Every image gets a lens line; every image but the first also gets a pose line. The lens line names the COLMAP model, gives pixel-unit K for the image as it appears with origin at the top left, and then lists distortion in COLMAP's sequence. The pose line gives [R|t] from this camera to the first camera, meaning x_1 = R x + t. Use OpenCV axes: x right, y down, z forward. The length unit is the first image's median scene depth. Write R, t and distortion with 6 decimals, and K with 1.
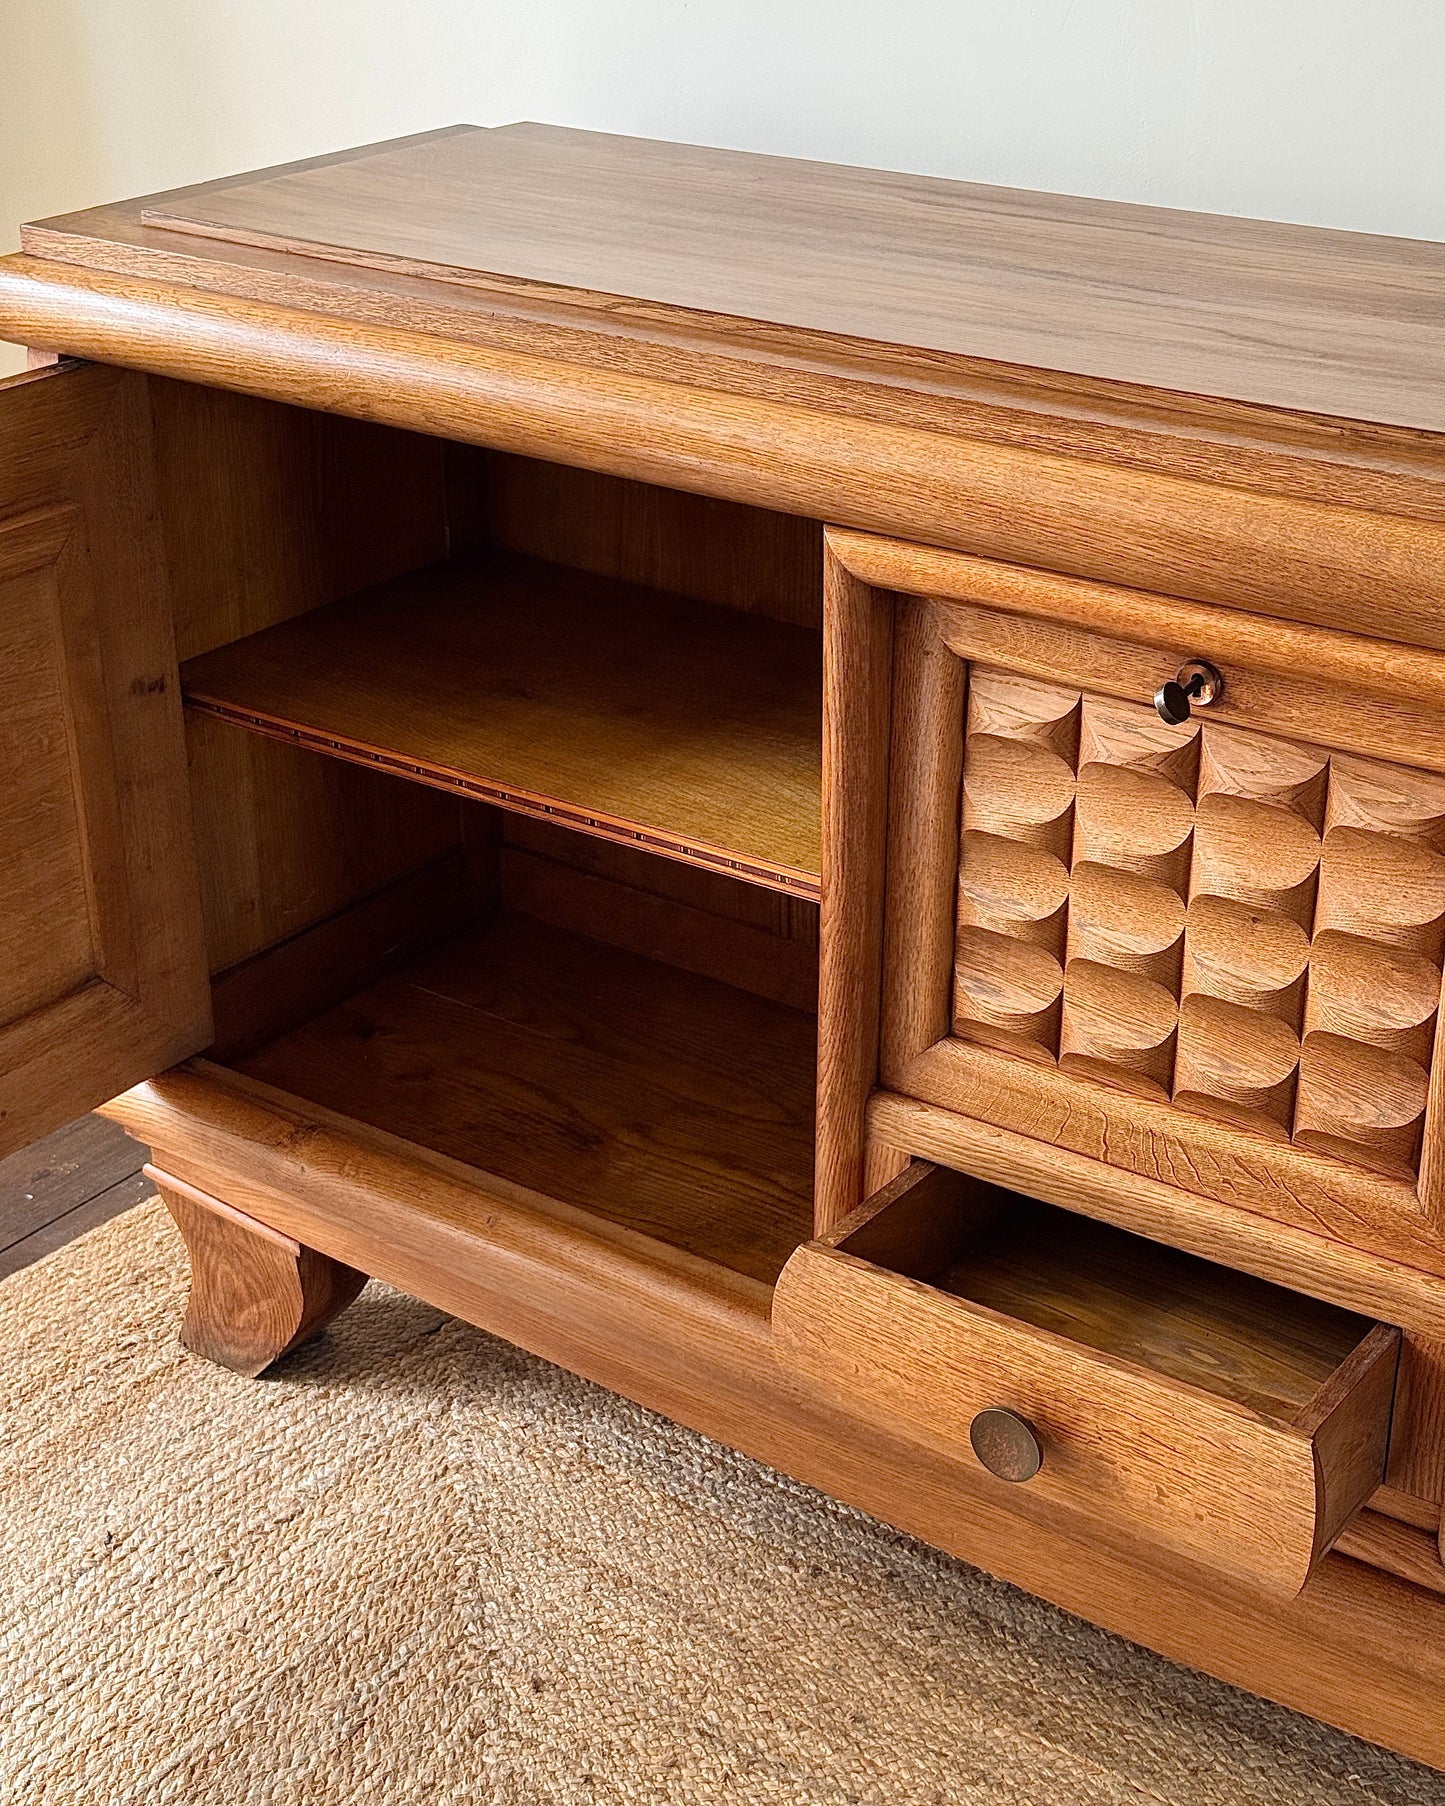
lens RADIAL K [[2681.8, 0, 730.2], [0, 2681.8, 852.7], [0, 0, 1]] dist [0.186303, -0.392414]
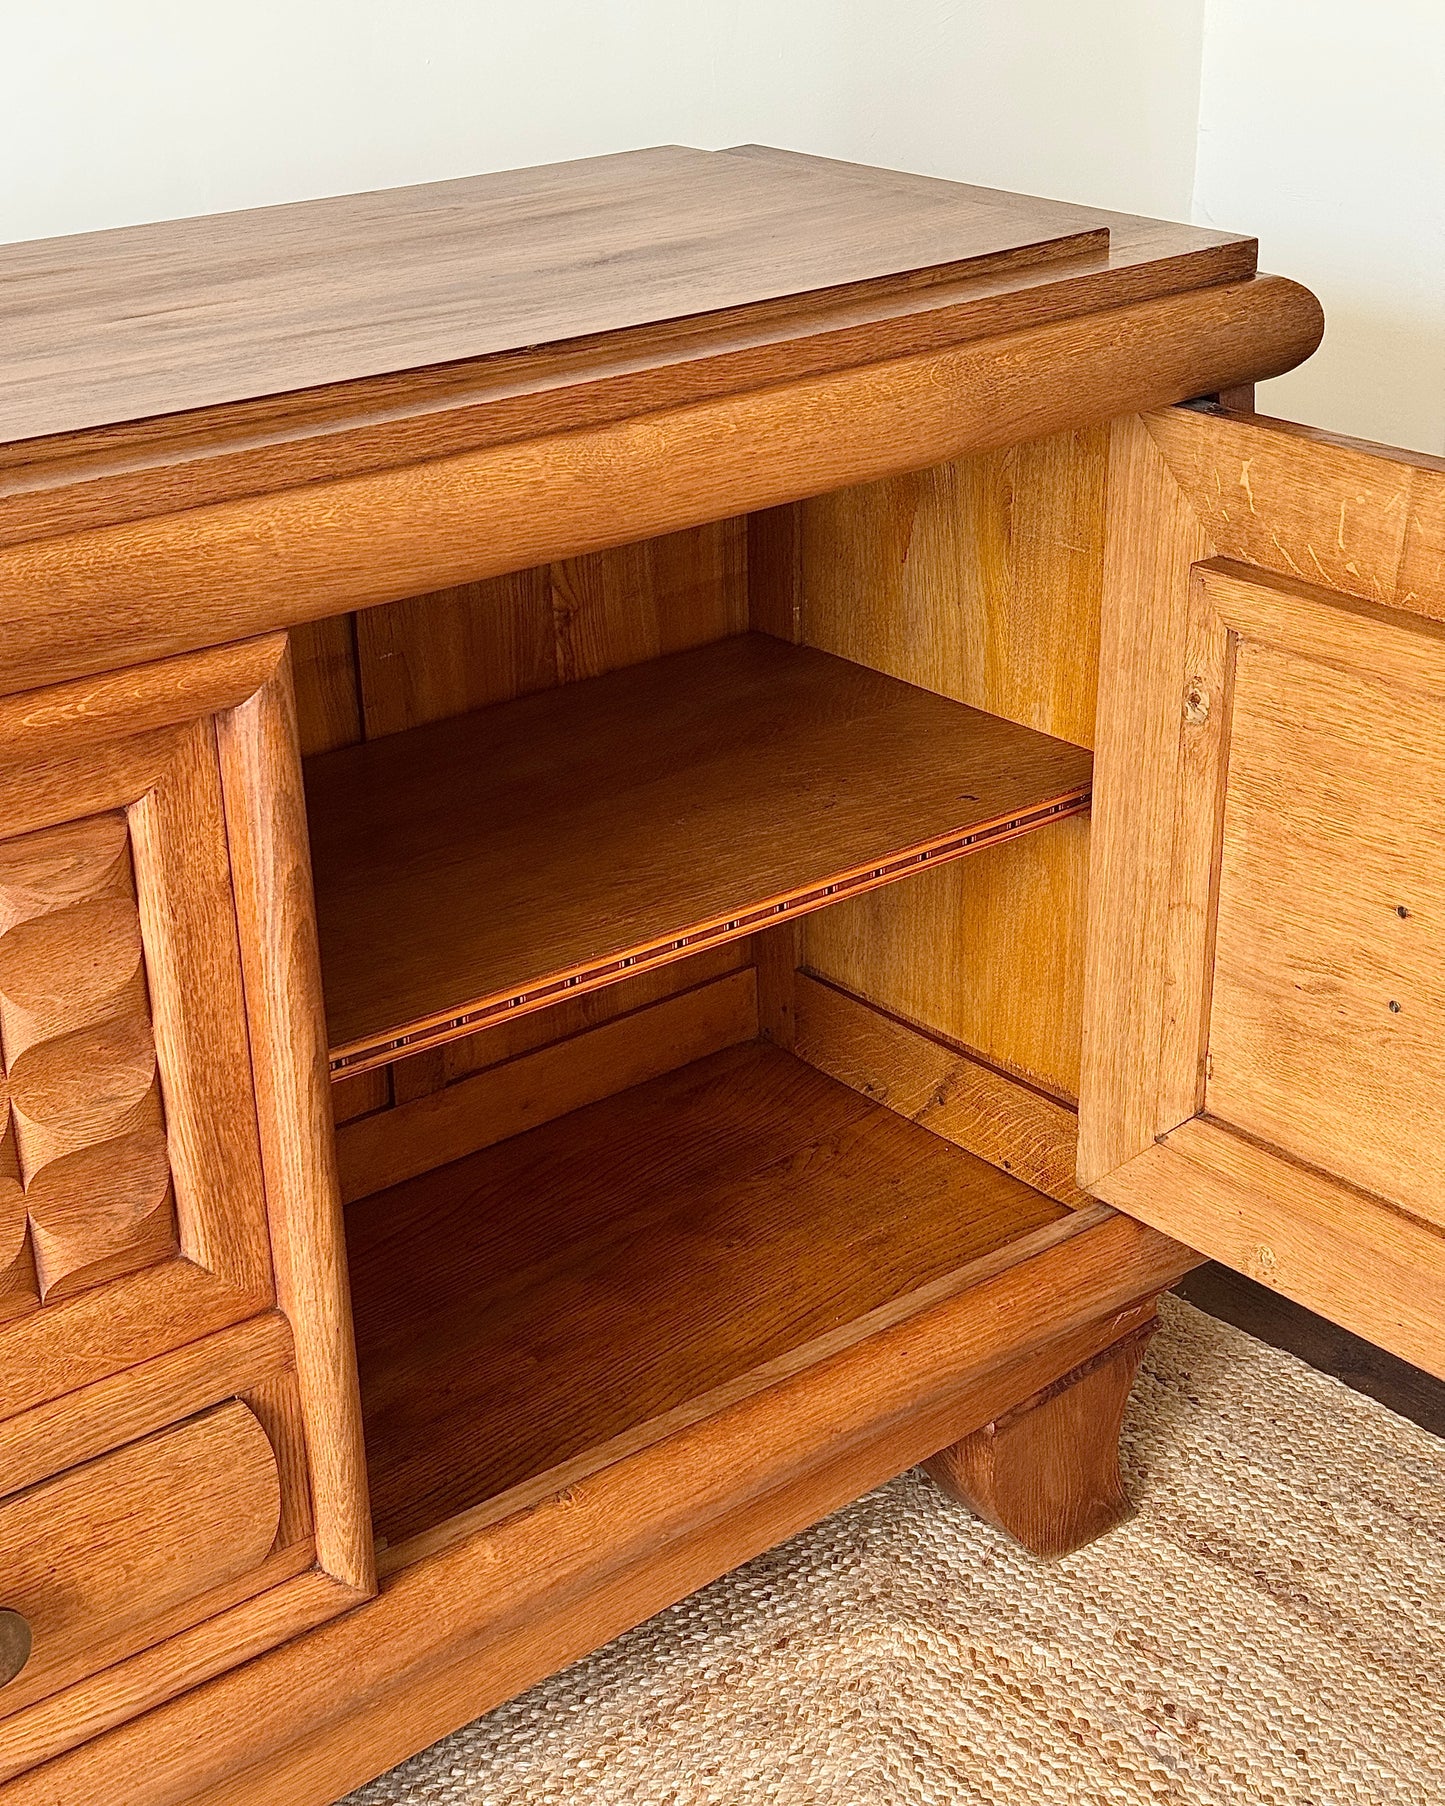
lens RADIAL K [[2678.1, 0, 724.8], [0, 2678.1, 958.1], [0, 0, 1]] dist [0.153570, -0.153452]
pose [[0.270716, -0.417970, 0.867187, -0.422803], [0.418104, 0.862475, 0.285176, -0.138965], [-0.867122, 0.285373, 0.408241, 0.421143]]
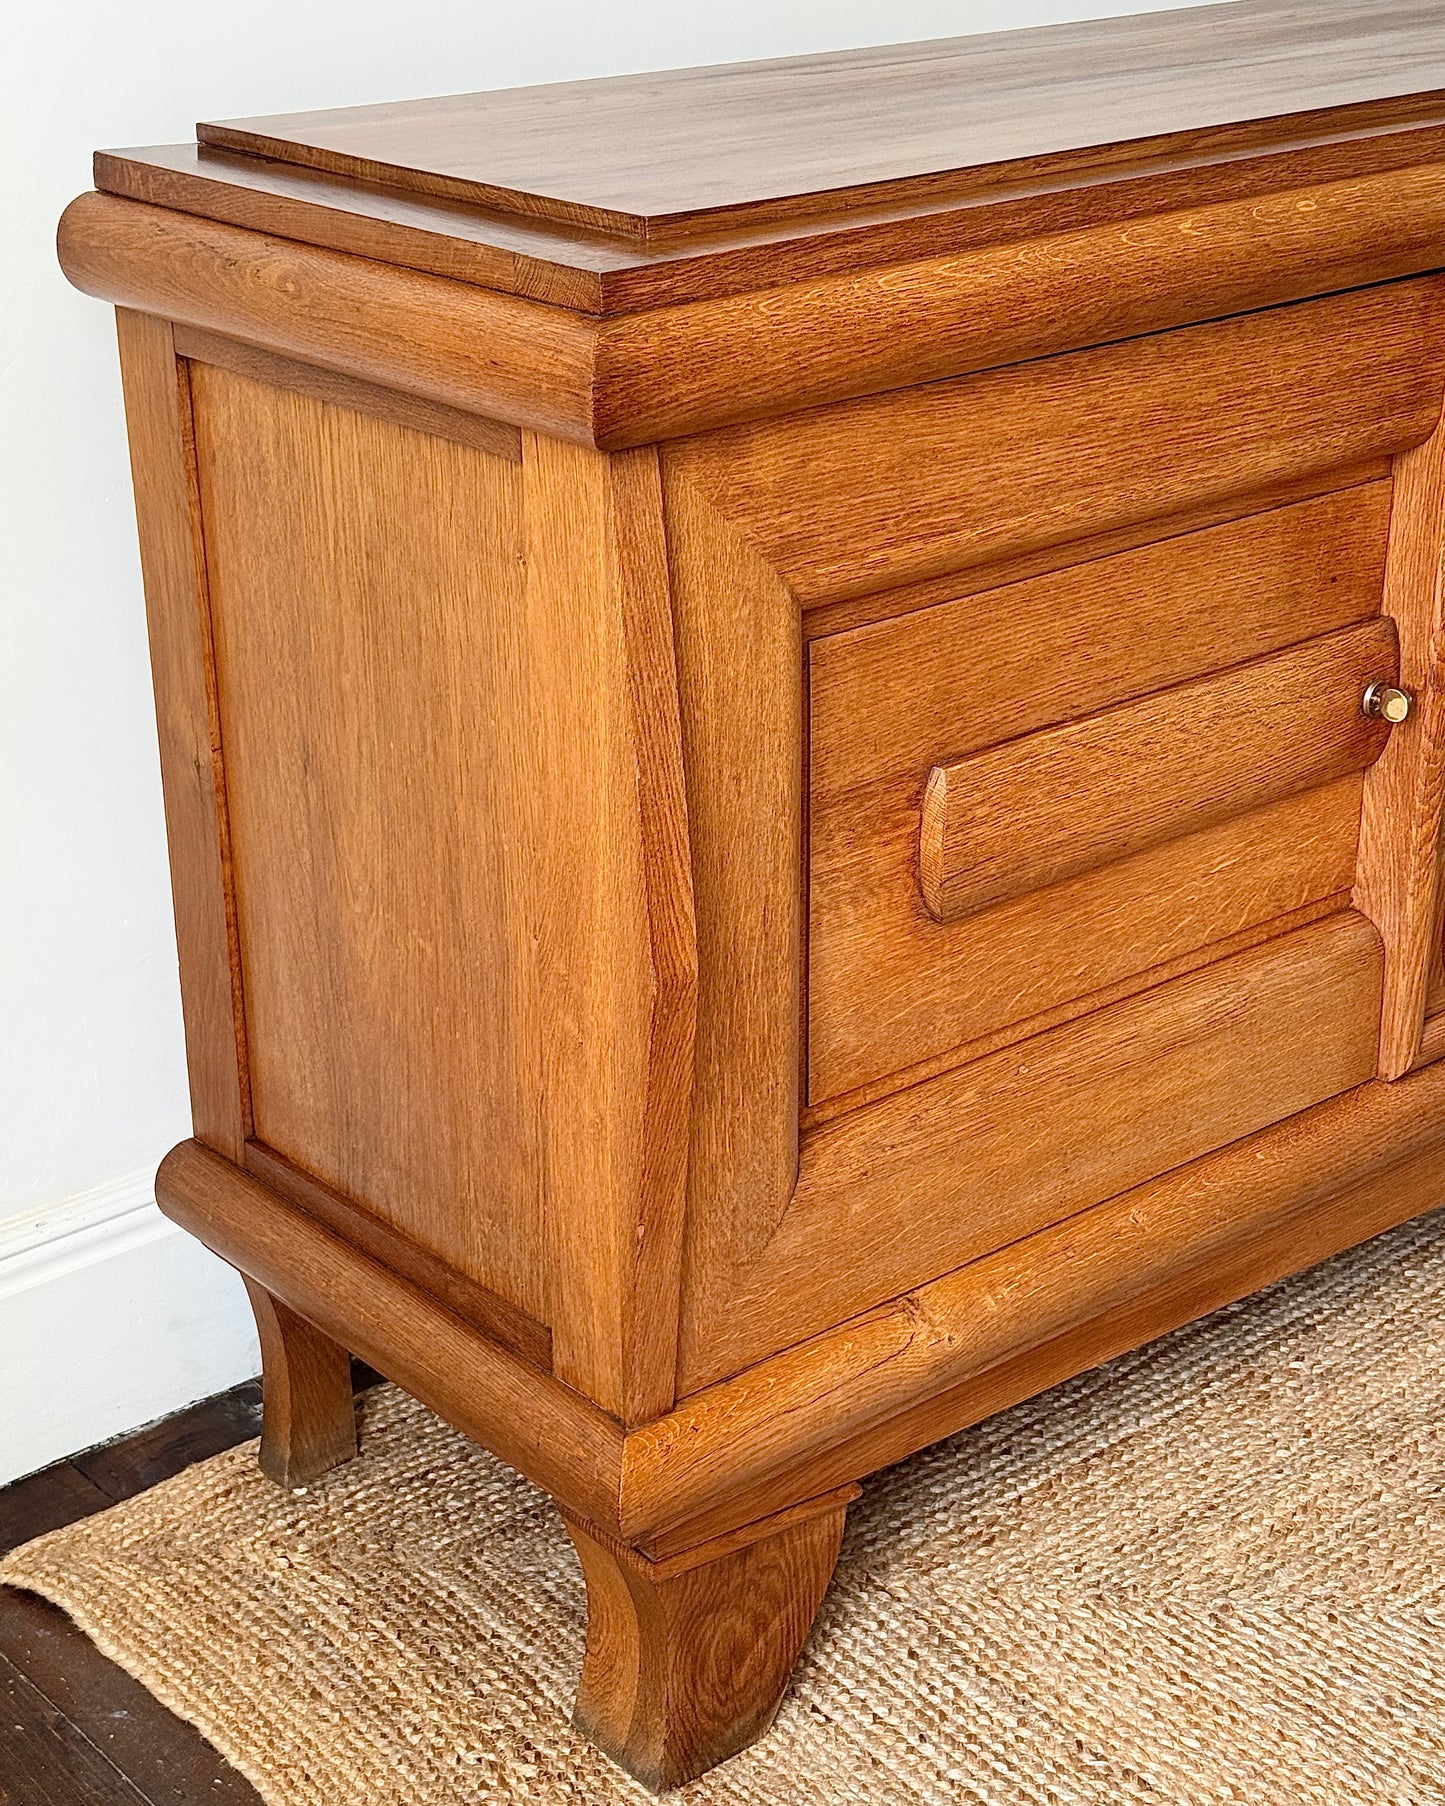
lens RADIAL K [[2828.5, 0, 679.2], [0, 2828.5, 950.6], [0, 0, 1]] dist [0.138990, 0.057935]
pose [[0.253740, -0.393152, 0.883769, -1.127453], [0.417543, 0.868680, 0.266558, -0.312408], [-0.872510, 0.301375, 0.384576, 0.897977]]
